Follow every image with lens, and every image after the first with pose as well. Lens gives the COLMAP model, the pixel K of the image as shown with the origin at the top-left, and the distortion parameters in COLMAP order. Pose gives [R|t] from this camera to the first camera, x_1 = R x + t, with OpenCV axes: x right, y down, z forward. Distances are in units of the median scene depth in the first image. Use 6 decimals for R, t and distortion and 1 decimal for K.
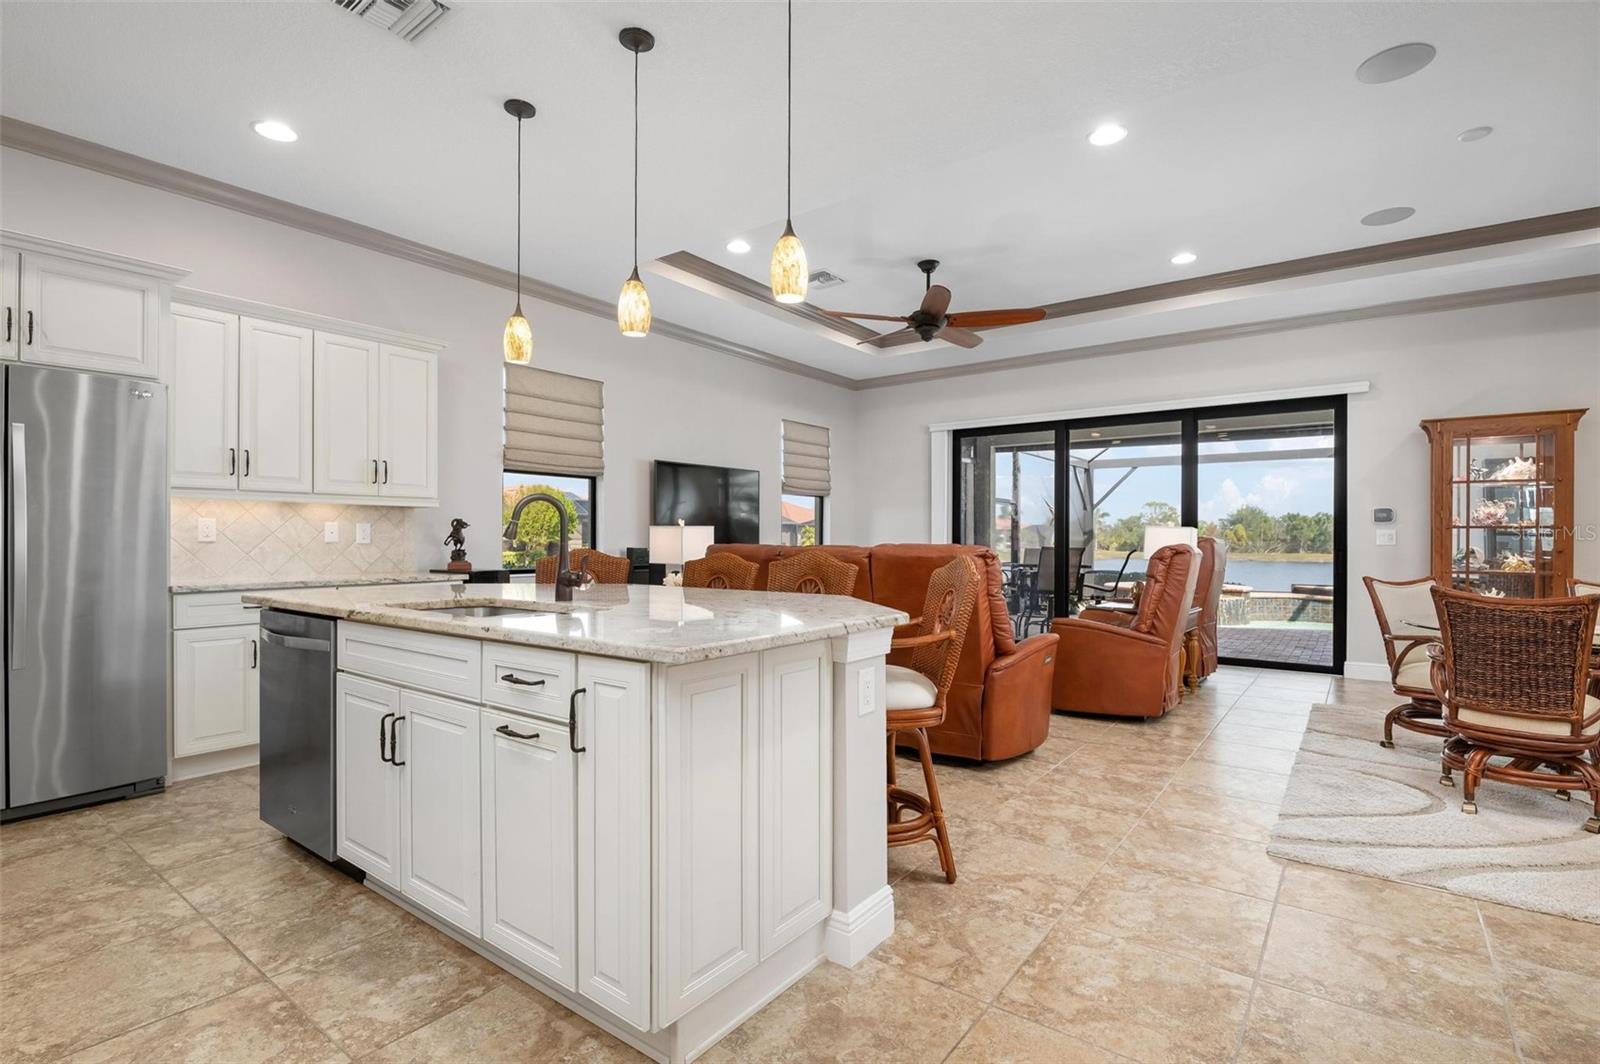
lens RADIAL K [[747.8, 0, 817.3], [0, 747.8, 531.8], [0, 0, 1]] dist [0.007525, -0.000417]
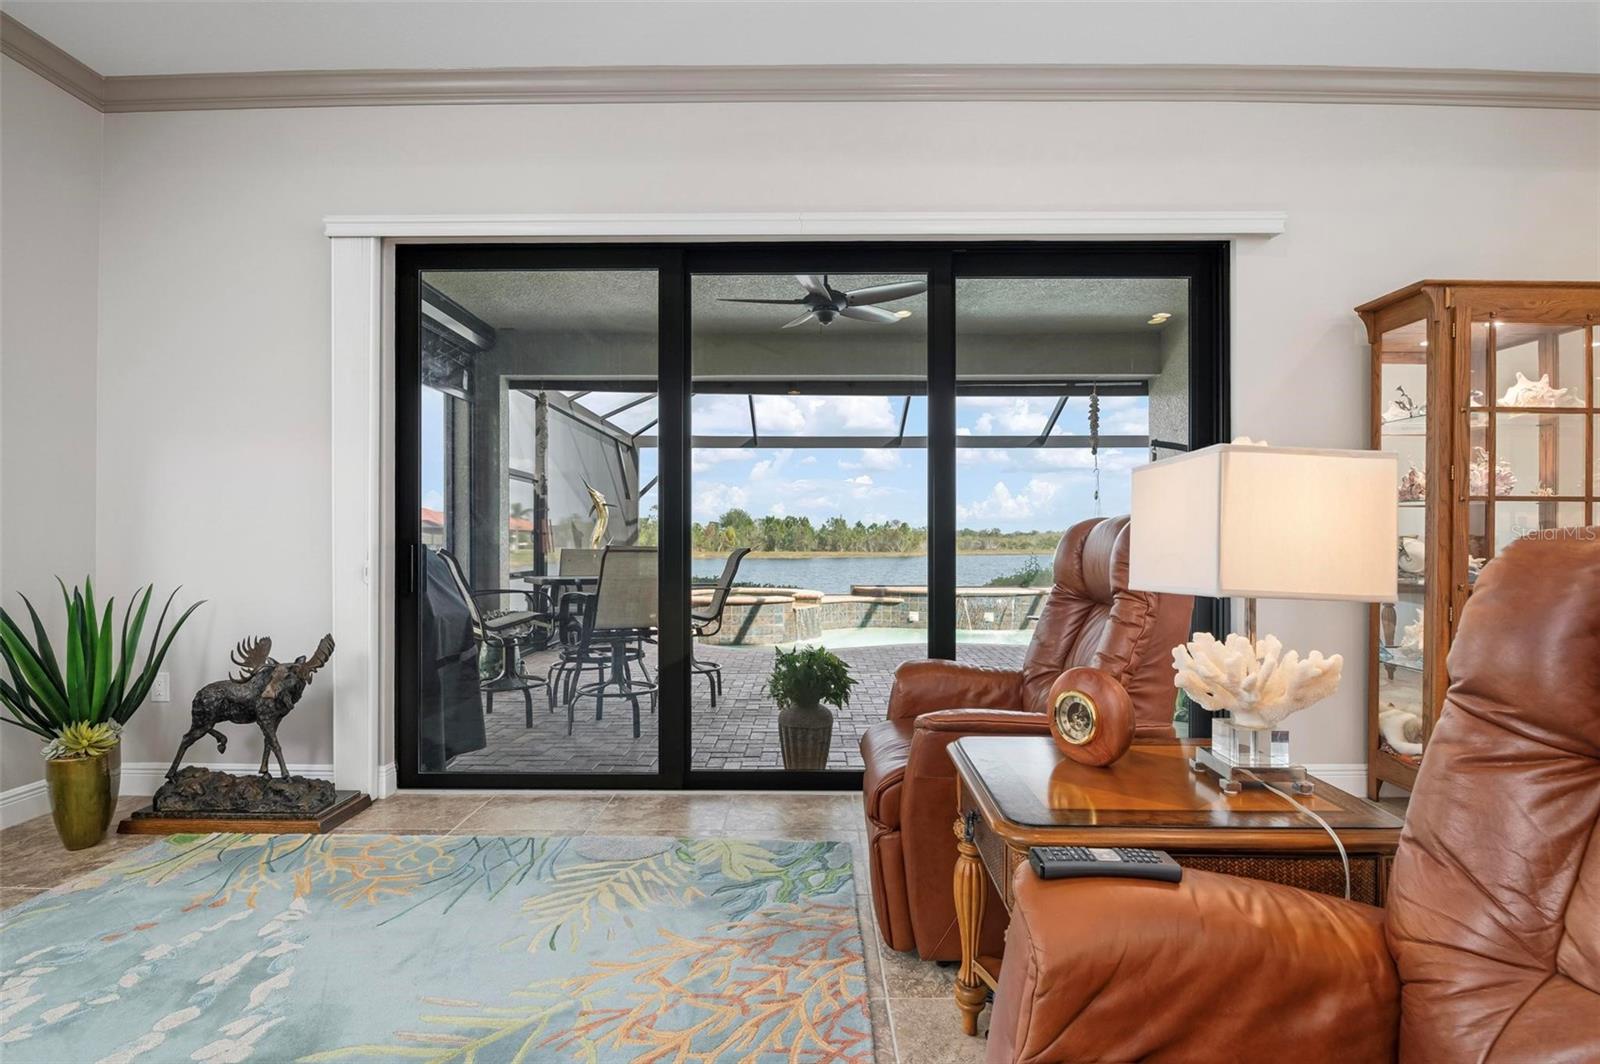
lens RADIAL K [[742.2, 0, 800.0], [0, 742.2, 532.0], [0, 0, 1]] dist [0.012896, -0.013006]
pose [[0.818701, 0.001675, 0.574218, 0.139584], [-0.001308, 0.999999, -0.001052, 0.012894], [-0.574219, 0.000110, 0.818702, 0.592839]]
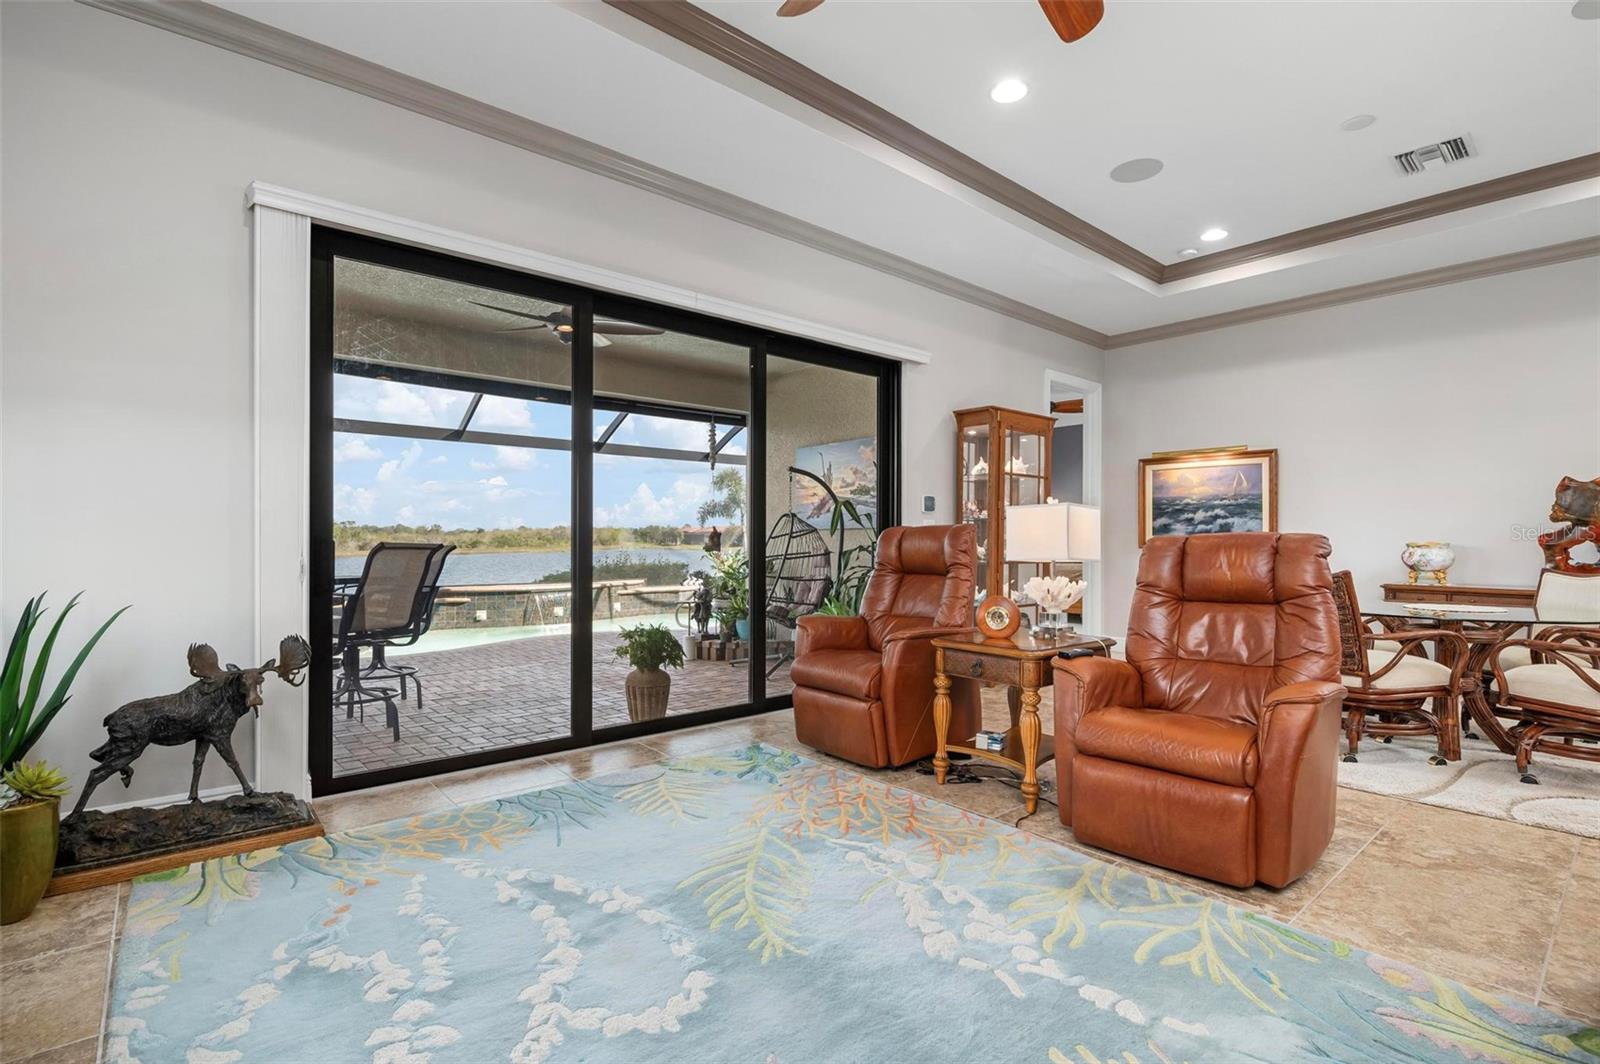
lens RADIAL K [[747.8, 0, 817.3], [0, 747.8, 531.8], [0, 0, 1]] dist [0.007525, -0.000417]
pose [[0.228738, 0.005399, 0.973473, -0.123557], [-0.009906, 0.999946, -0.003218, 0.013498], [-0.973438, -0.008907, 0.228779, 0.707431]]
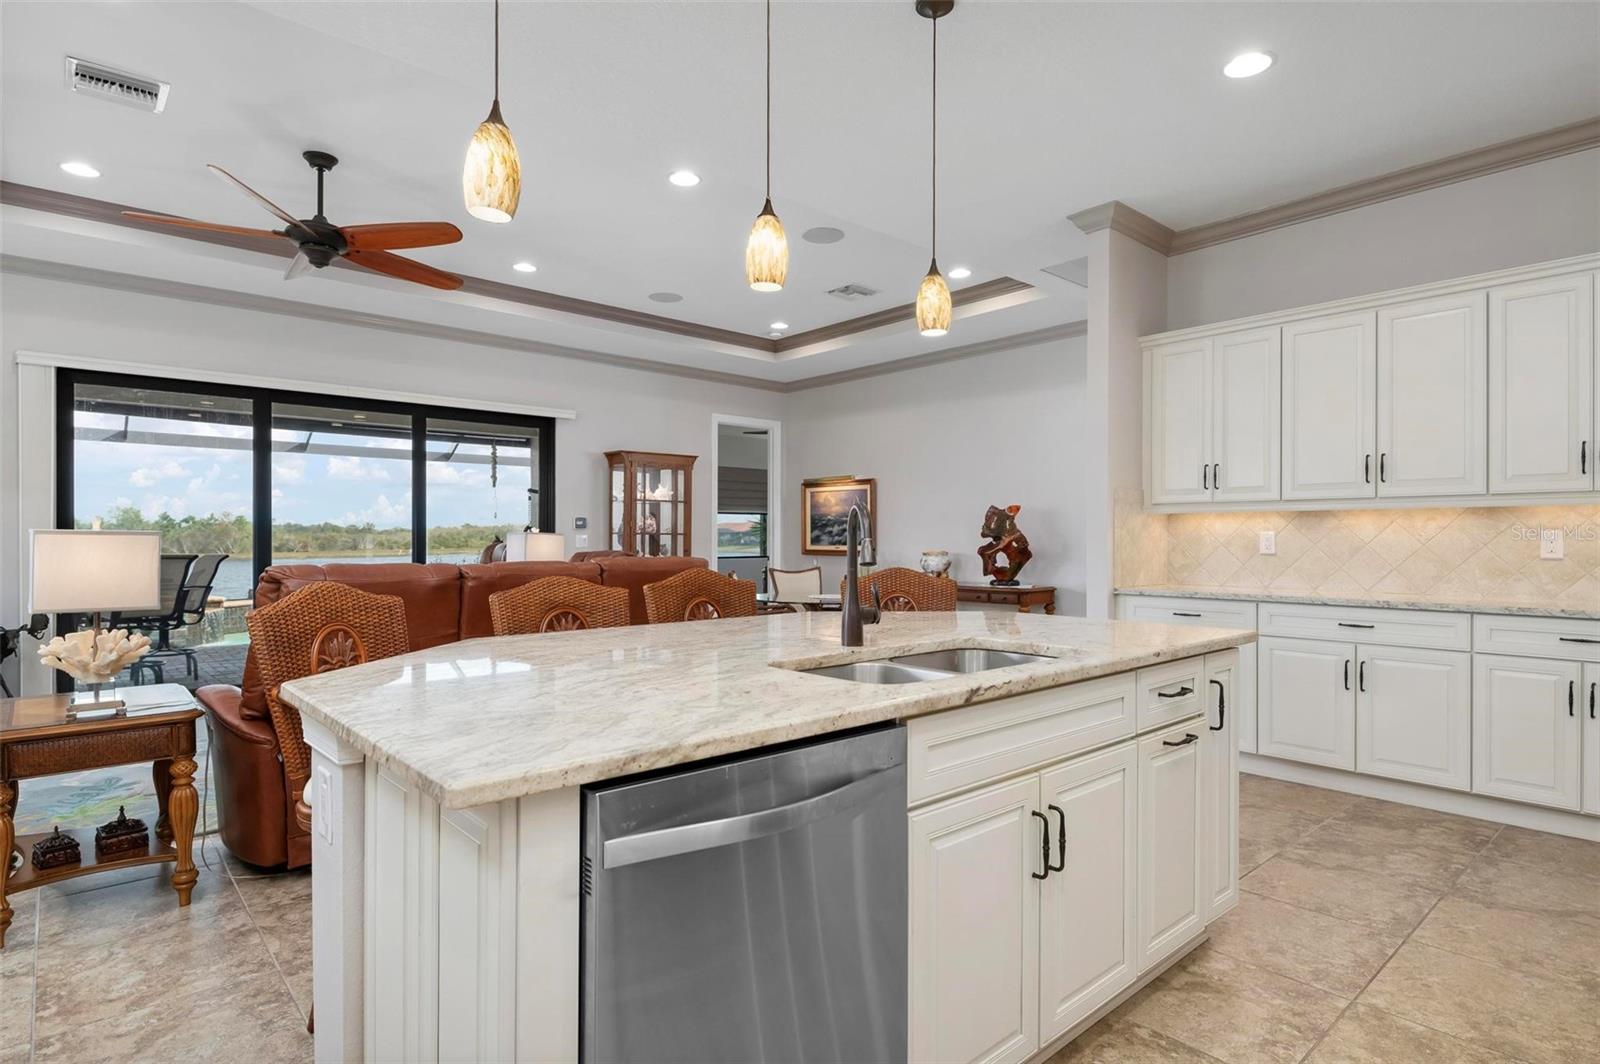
lens RADIAL K [[824.5, 0, 800.0], [0, 824.5, 532.0], [0, 0, 1]] dist [0.021485, -0.018470]
pose [[0.219608, 0.002759, 0.975584, -0.361008], [-0.008224, 0.999966, -0.000977, -0.005941], [-0.975553, -0.007809, 0.219623, 0.272381]]
